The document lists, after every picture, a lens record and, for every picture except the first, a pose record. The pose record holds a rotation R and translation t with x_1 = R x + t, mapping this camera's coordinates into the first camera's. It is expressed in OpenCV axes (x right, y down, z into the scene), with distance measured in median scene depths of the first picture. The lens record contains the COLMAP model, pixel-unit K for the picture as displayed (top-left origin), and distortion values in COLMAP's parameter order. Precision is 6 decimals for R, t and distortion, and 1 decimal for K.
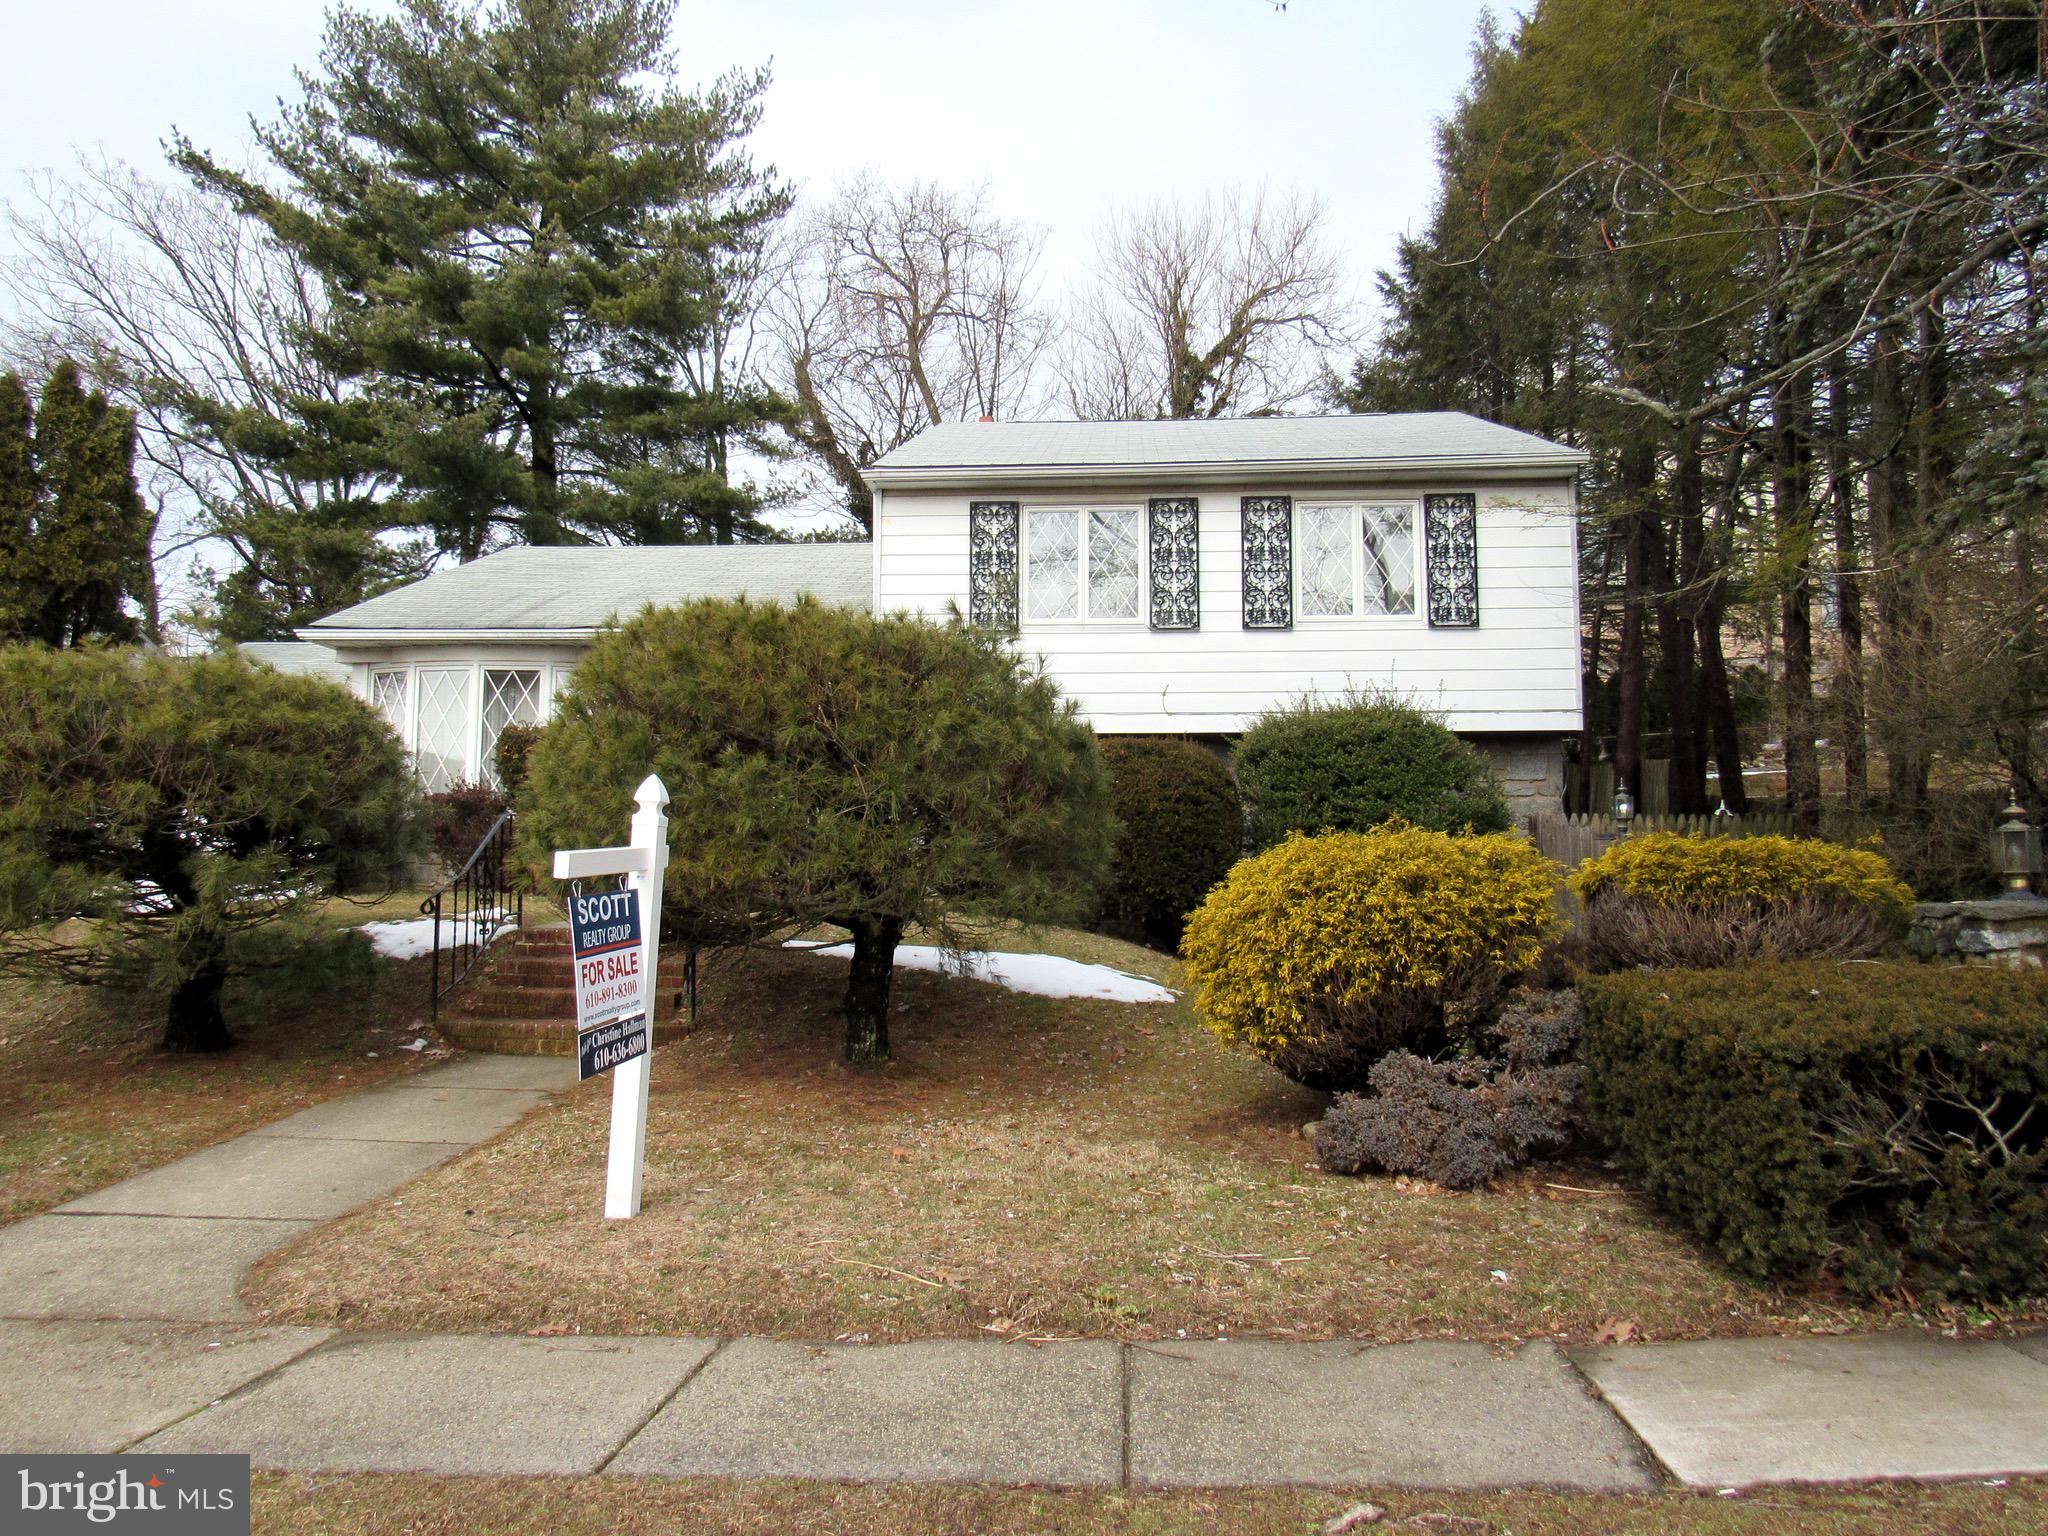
lens RADIAL K [[1460.2, 0, 1006.1], [0, 1460.2, 767.8], [0, 0, 1]] dist [-0.014421, 0.001878]
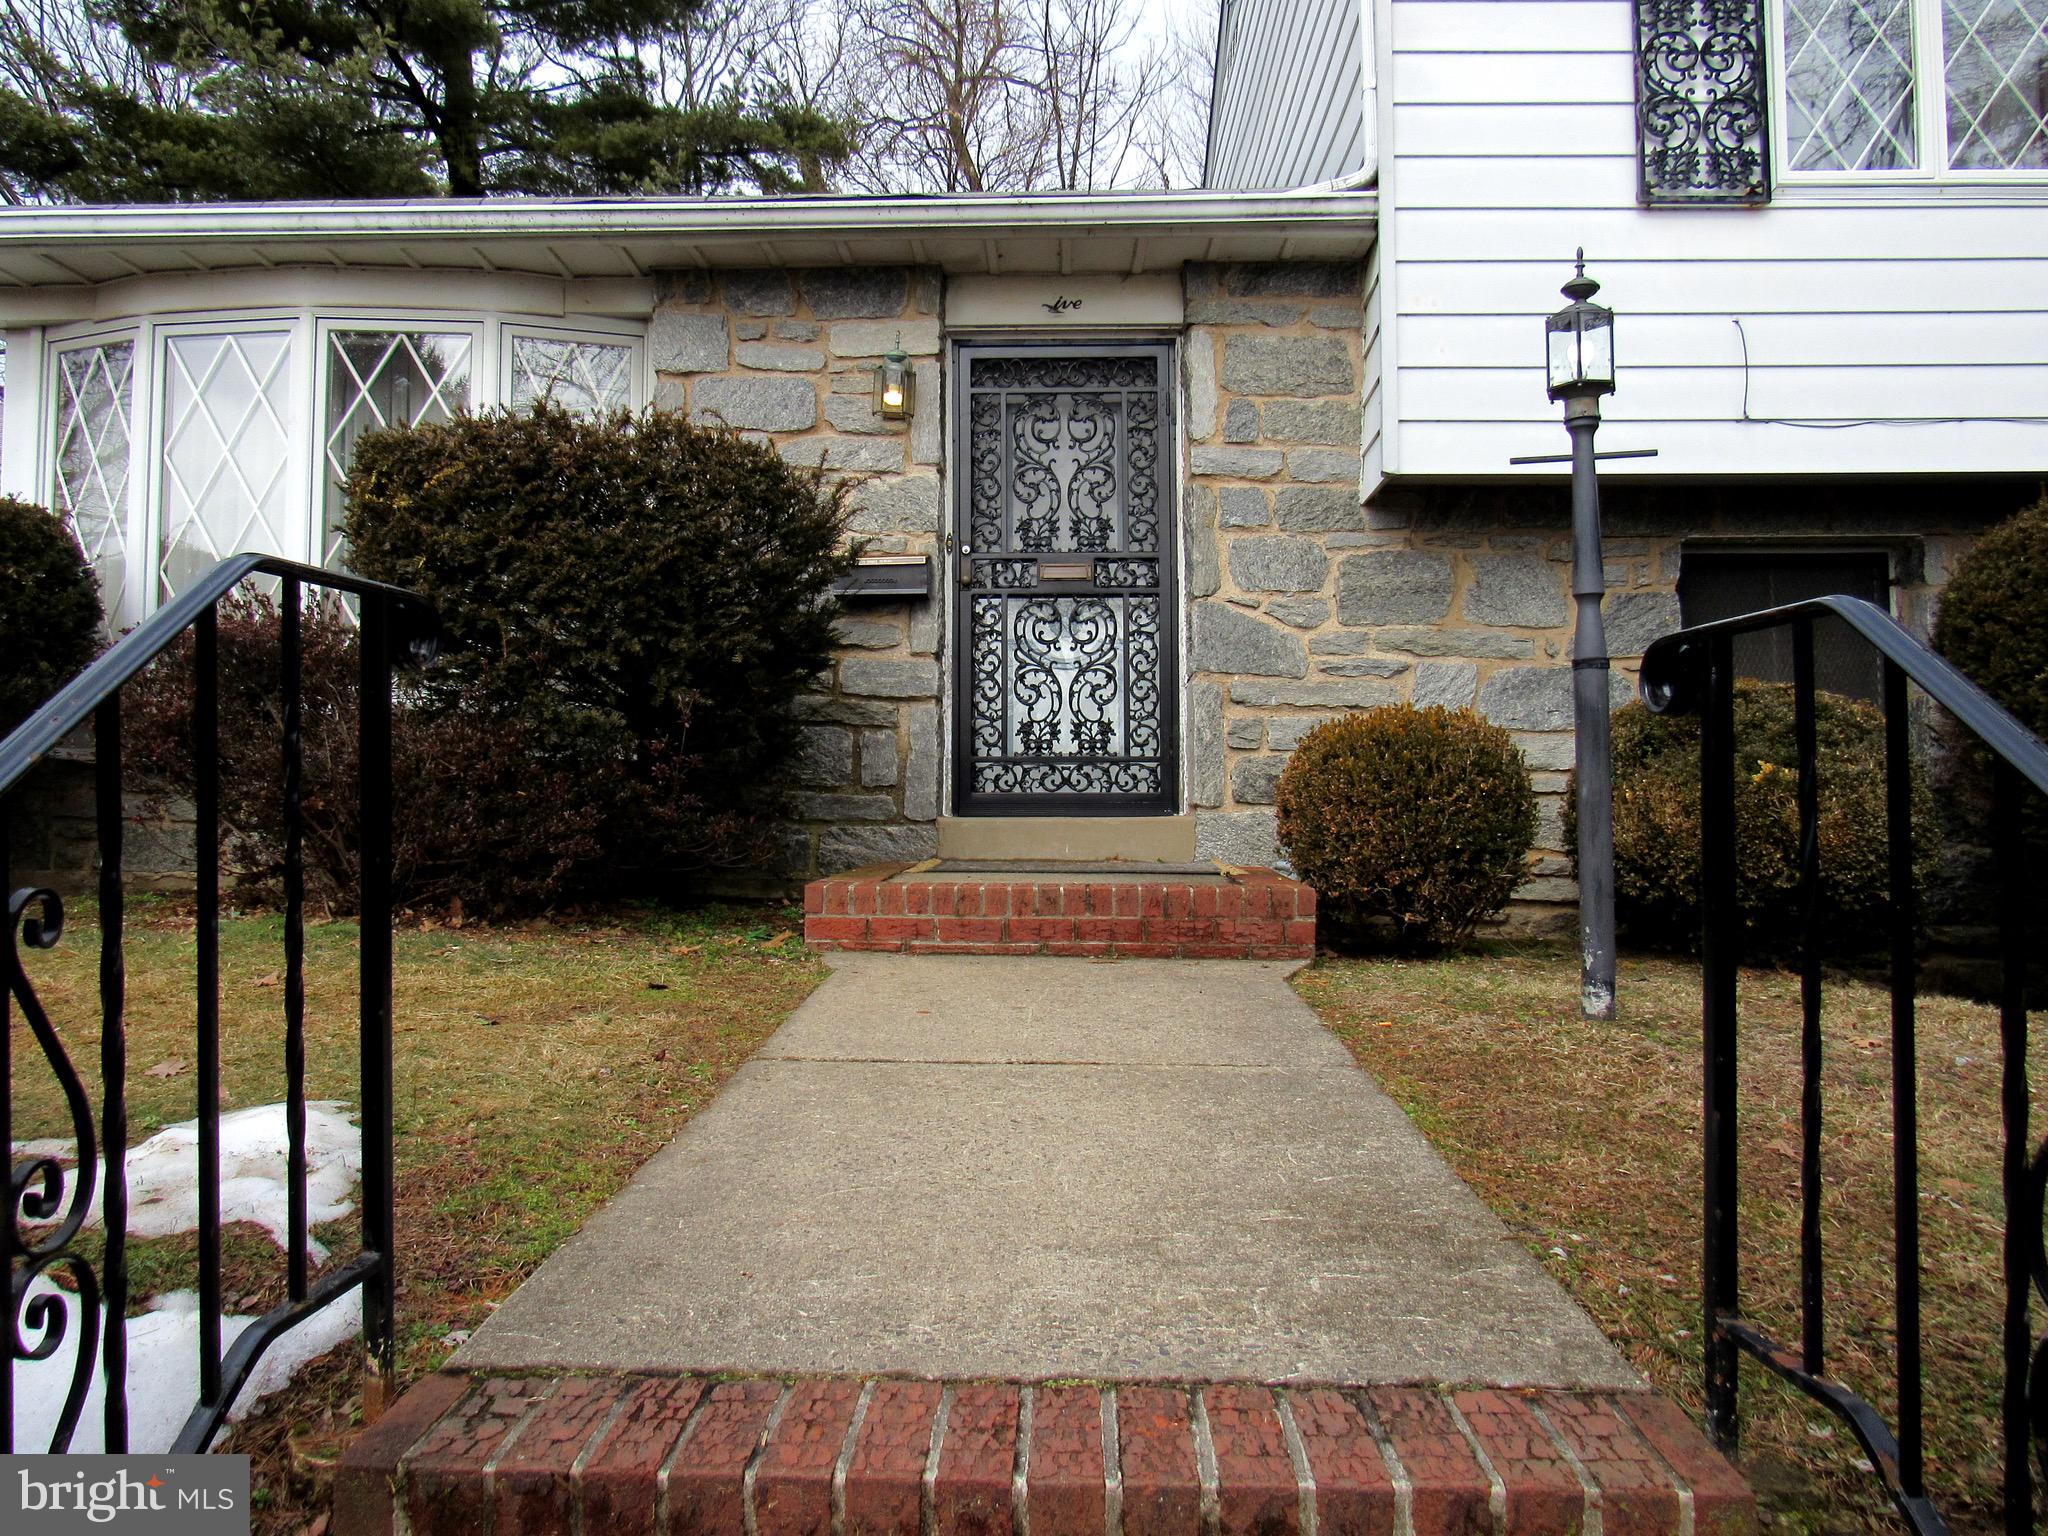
lens RADIAL K [[1462.0, 0, 1024.0], [0, 1462.0, 768.0], [0, 0, 1]] dist [-0.021295, 0.000171]
pose [[0.998661, -0.004988, 0.051495, -0.201414], [0.002094, 0.998423, 0.056092, 0.030622], [-0.051693, -0.055909, 0.997097, 0.625374]]
